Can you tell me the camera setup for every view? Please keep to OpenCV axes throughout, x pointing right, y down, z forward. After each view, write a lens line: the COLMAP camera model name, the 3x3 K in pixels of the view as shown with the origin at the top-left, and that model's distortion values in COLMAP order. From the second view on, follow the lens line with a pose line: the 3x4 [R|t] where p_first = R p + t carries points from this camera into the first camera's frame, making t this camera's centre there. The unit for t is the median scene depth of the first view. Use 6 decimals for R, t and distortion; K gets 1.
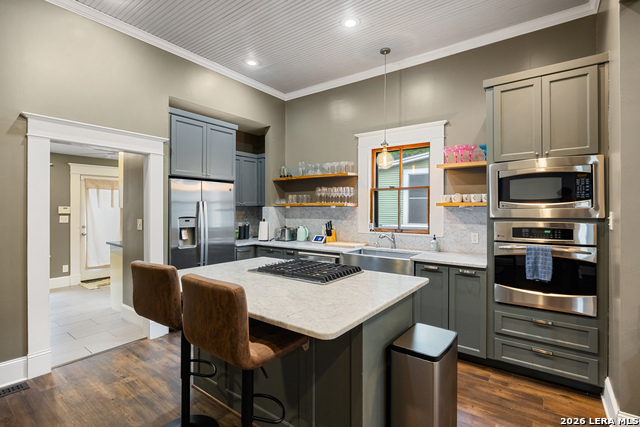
lens RADIAL K [[308.3, 0, 319.7], [0, 308.3, 210.5], [0, 0, 1]] dist [-0.010001, 0.001973]
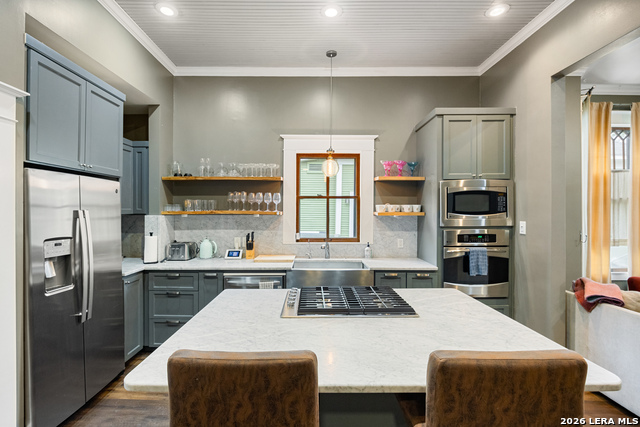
lens RADIAL K [[308.3, 0, 313.1], [0, 308.3, 210.9], [0, 0, 1]] dist [-0.010001, 0.001973]
pose [[0.799379, 0.000675, 0.600827, -0.395985], [0.003125, 0.999981, -0.005280, -0.023447], [-0.600819, 0.006099, 0.799362, 0.262218]]
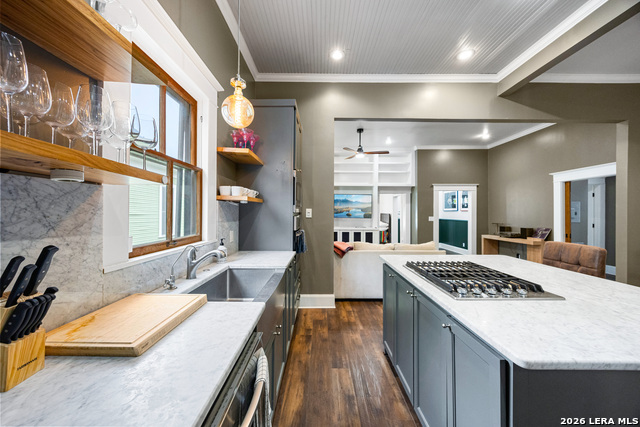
lens RADIAL K [[246.2, 0, 320.1], [0, 246.2, 213.2], [0, 0, 1]] dist [0.002095, -0.001199]
pose [[-0.606484, -0.007579, 0.795060, -0.222520], [-0.002657, 0.999968, 0.007505, 0.011847], [-0.795092, 0.002439, -0.606485, 1.121044]]
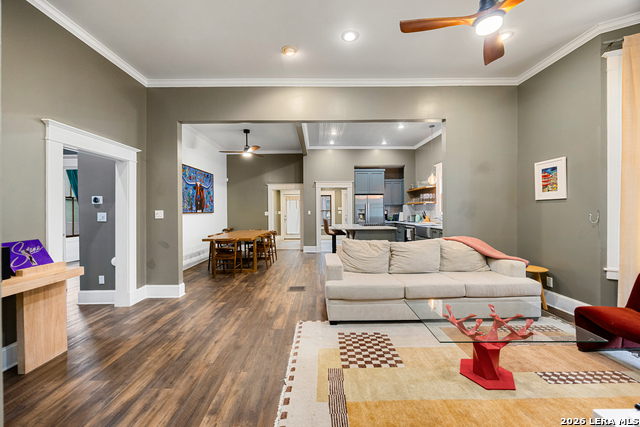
lens RADIAL K [[246.2, 0, 319.2], [0, 246.2, 216.0], [0, 0, 1]] dist [0.002095, -0.001199]
pose [[0.611801, 0.007188, -0.790979, 1.017124], [0.008719, 0.999837, 0.015829, 0.040962], [0.790963, -0.016581, 0.611639, -0.573179]]
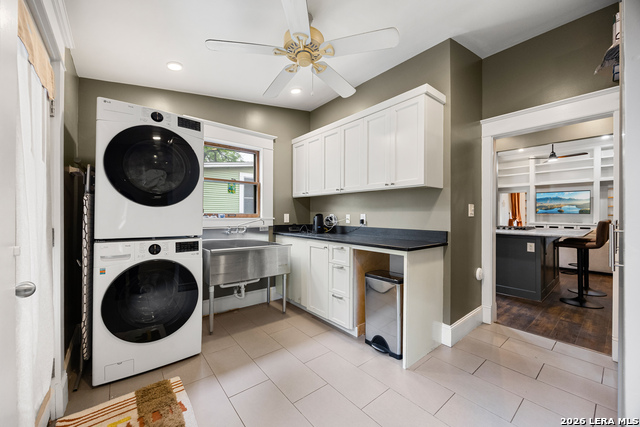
lens RADIAL K [[246.2, 0, 325.3], [0, 246.2, 214.2], [0, 0, 1]] dist [0.002095, -0.001199]
pose [[0.235692, -0.001045, 0.971827, -1.330765], [0.006168, 0.999981, -0.000421, 0.053704], [-0.971808, 0.006093, 0.235694, 1.215397]]
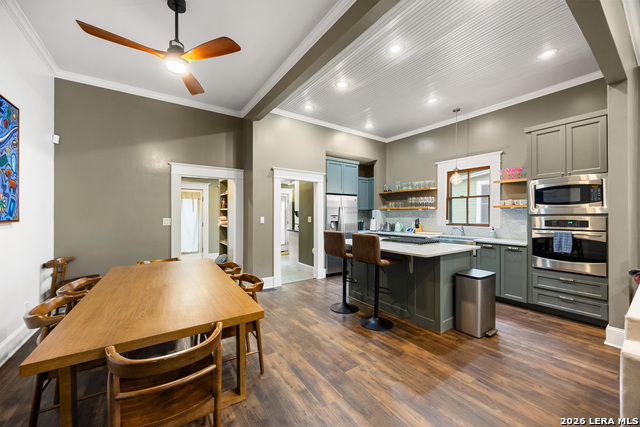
lens RADIAL K [[246.2, 0, 319.1], [0, 246.2, 215.4], [0, 0, 1]] dist [0.002095, -0.001199]
pose [[0.948395, -0.000933, -0.317089, -0.053842], [0.000489, 0.999999, -0.001480, 0.022231], [0.317090, 0.001249, 0.948395, -0.409820]]
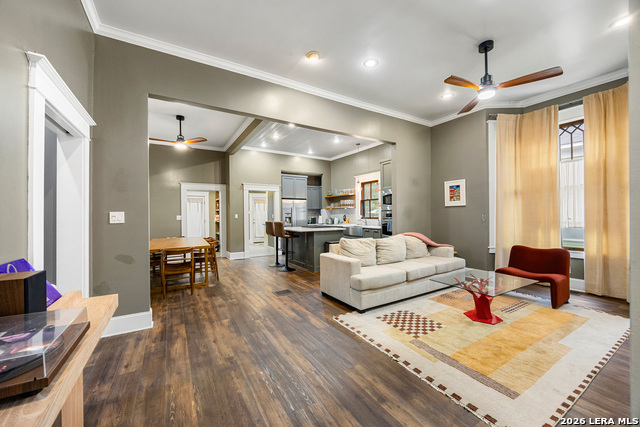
lens RADIAL K [[246.2, 0, 317.3], [0, 246.2, 218.9], [0, 0, 1]] dist [0.002095, -0.001199]
pose [[0.928158, -0.006482, -0.372130, 0.621529], [0.012085, 0.999846, 0.012725, 0.047273], [0.371991, -0.016308, 0.928093, -0.927345]]
